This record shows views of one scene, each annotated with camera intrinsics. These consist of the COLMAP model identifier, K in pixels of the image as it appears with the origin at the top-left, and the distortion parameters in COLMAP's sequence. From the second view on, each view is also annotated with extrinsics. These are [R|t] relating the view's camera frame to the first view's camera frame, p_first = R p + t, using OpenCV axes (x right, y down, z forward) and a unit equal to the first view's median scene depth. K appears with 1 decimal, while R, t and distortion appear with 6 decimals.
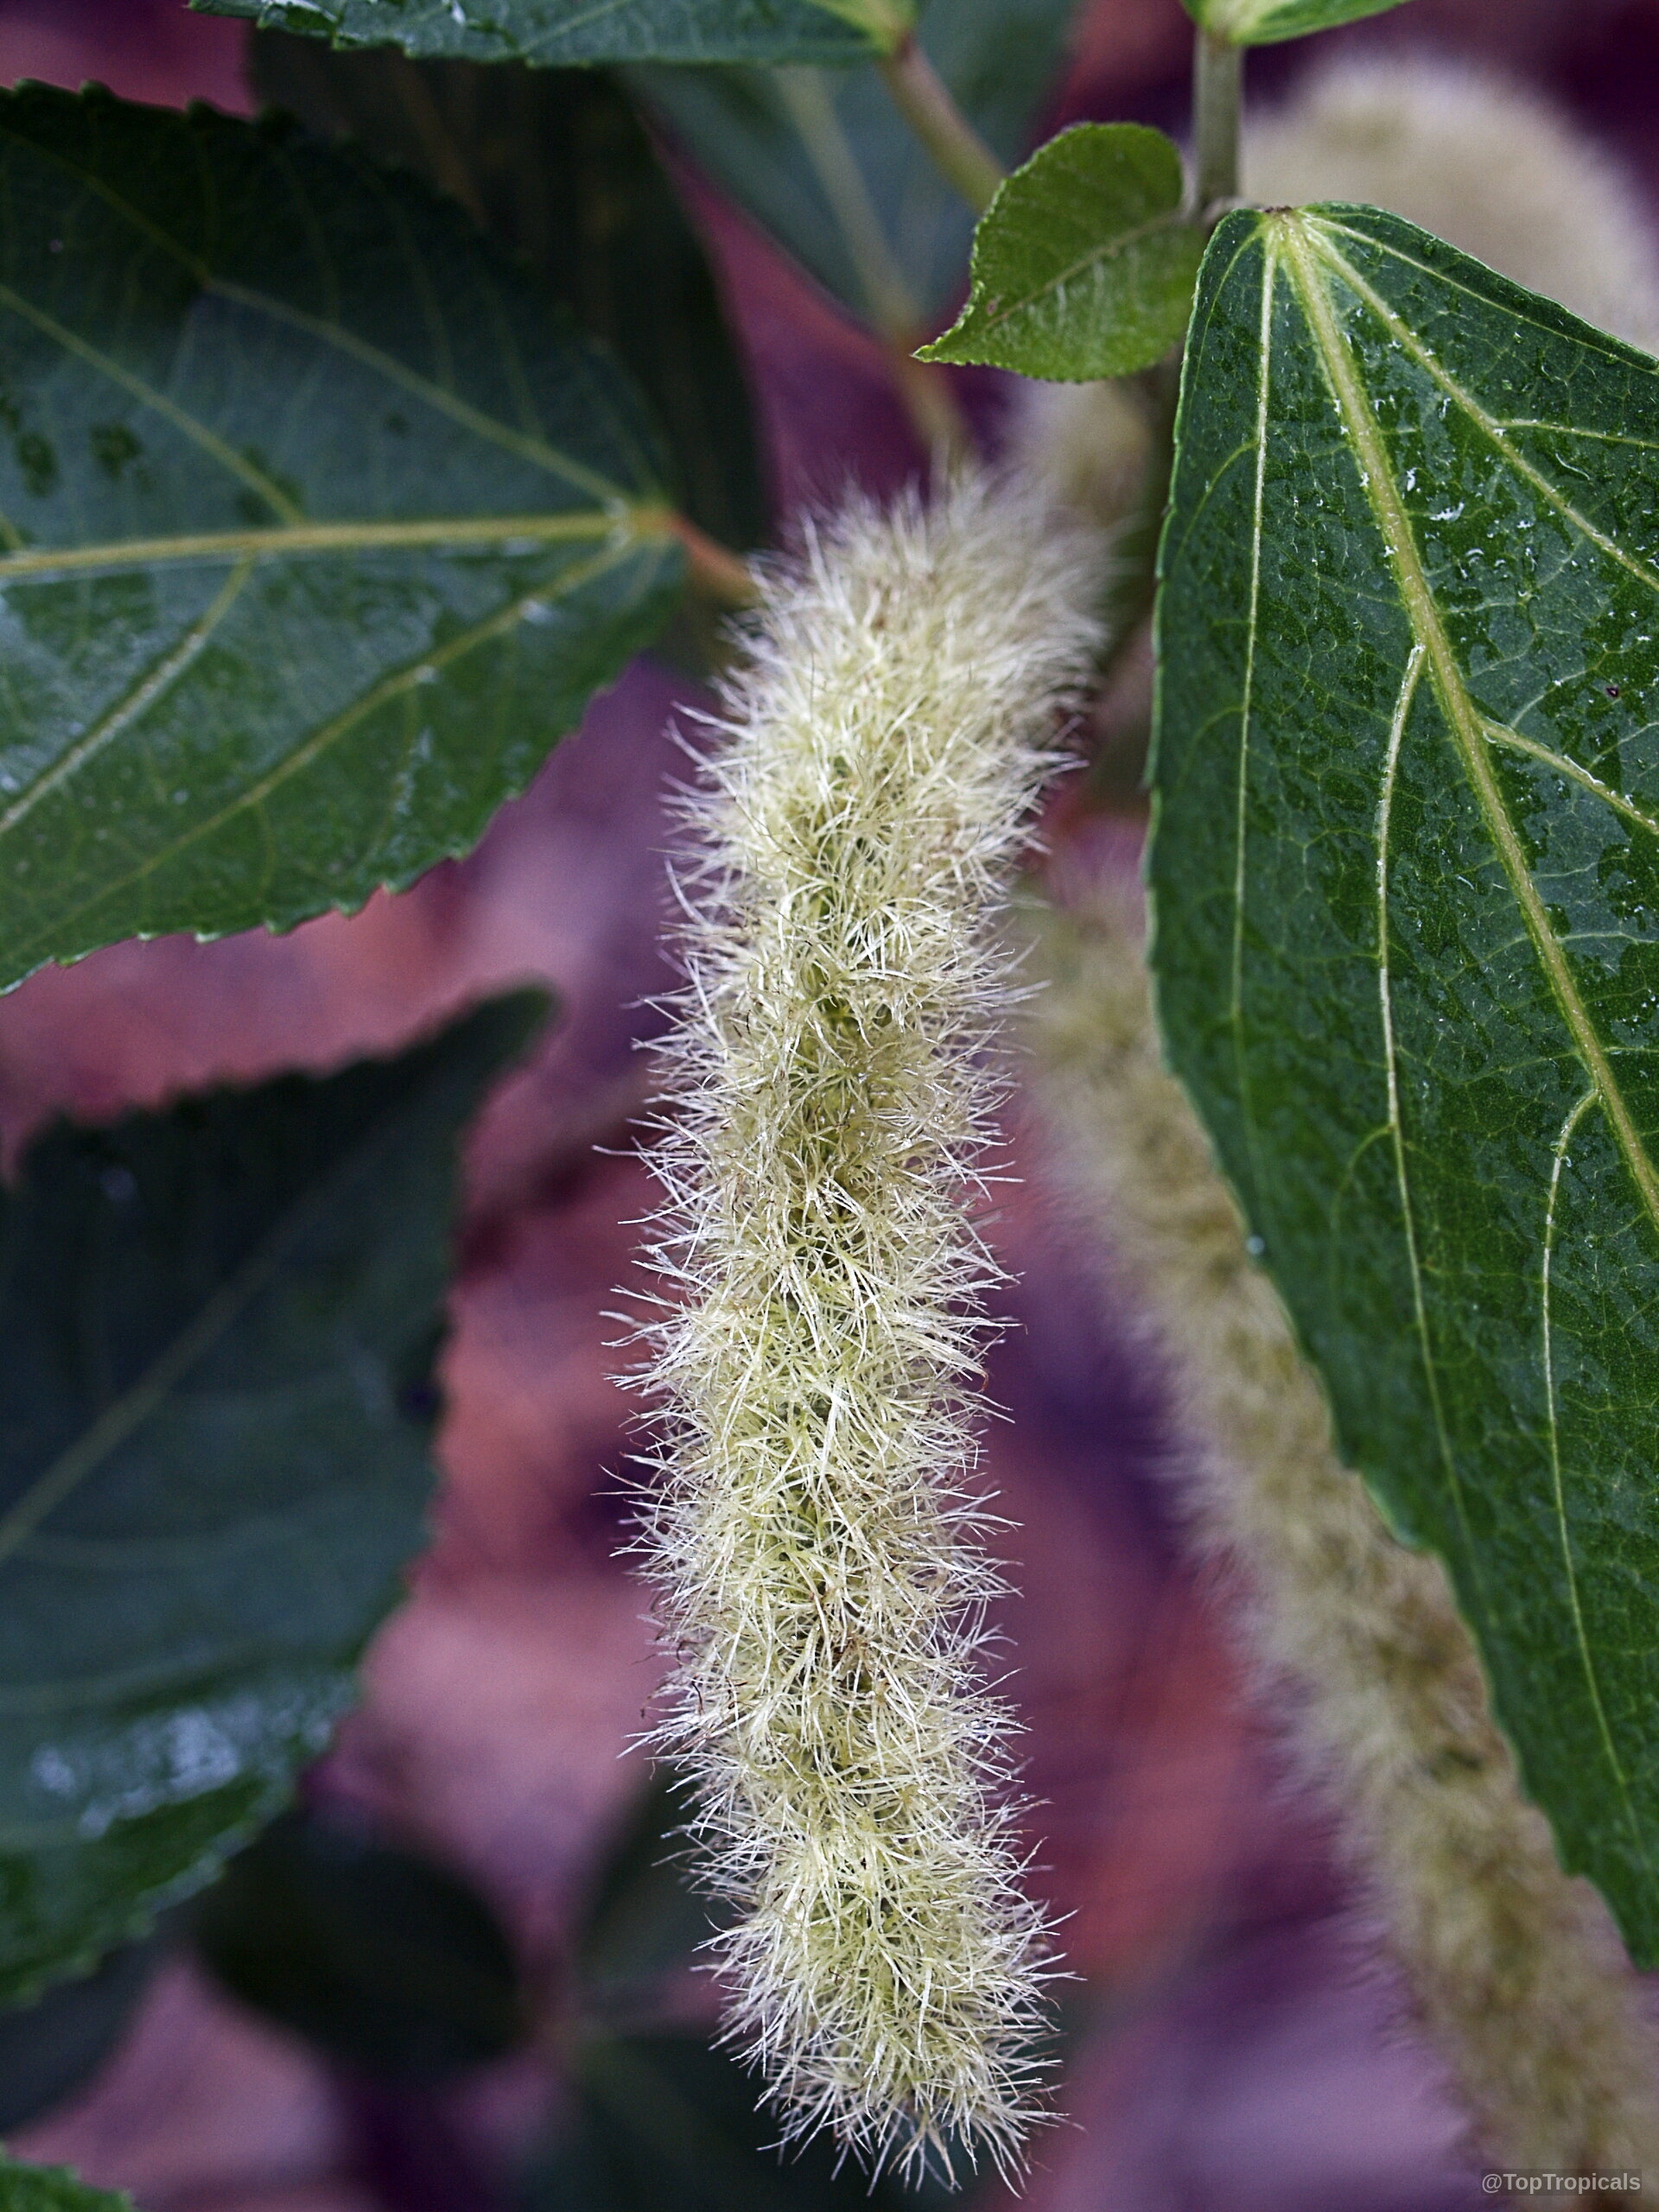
lens RADIAL K [[4824.8, 0, 829.0], [0, 4824.8, 1110.4], [0, 0, 1]] dist [-0.213469, 0.000000]
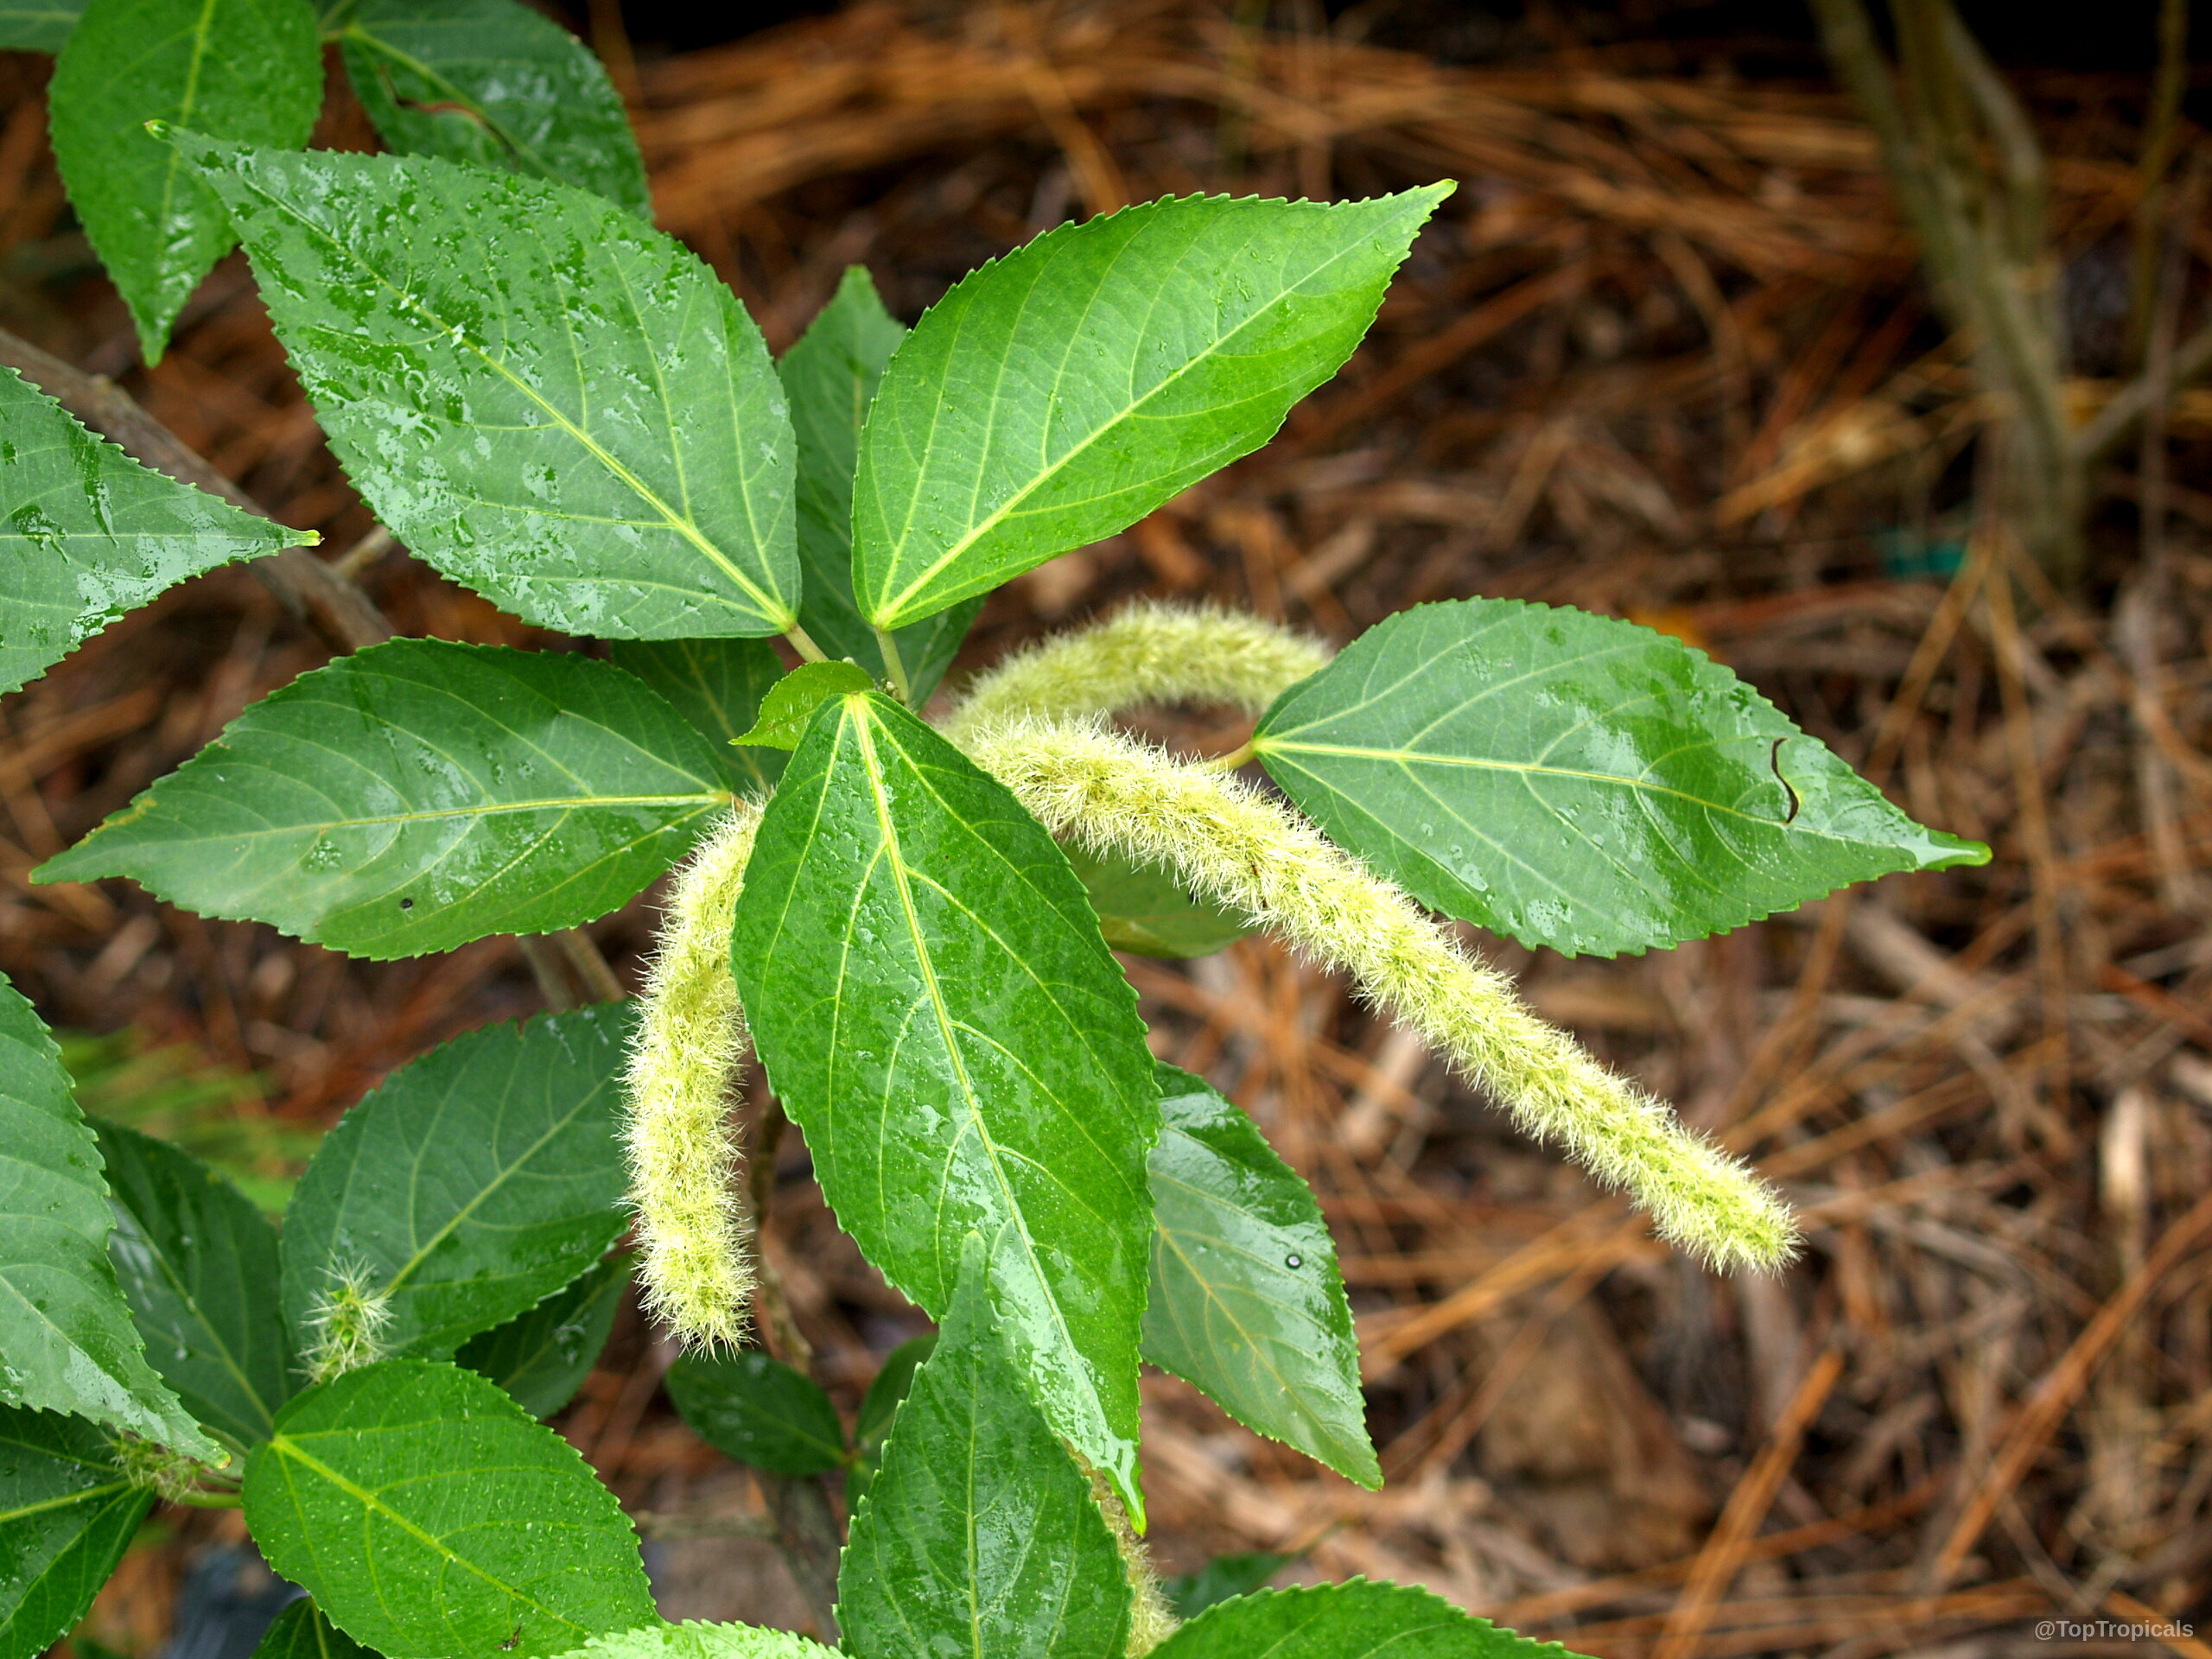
lens RADIAL K [[4824.8, 0, 1107.5], [0, 4824.8, 828.1], [0, 0, 1]] dist [-0.213469, 0.000000]
pose [[0.956803, 0.012002, -0.290490, 1.113172], [-0.044014, 0.993612, -0.103917, 0.197223], [0.287387, 0.112214, 0.951218, -1.782171]]
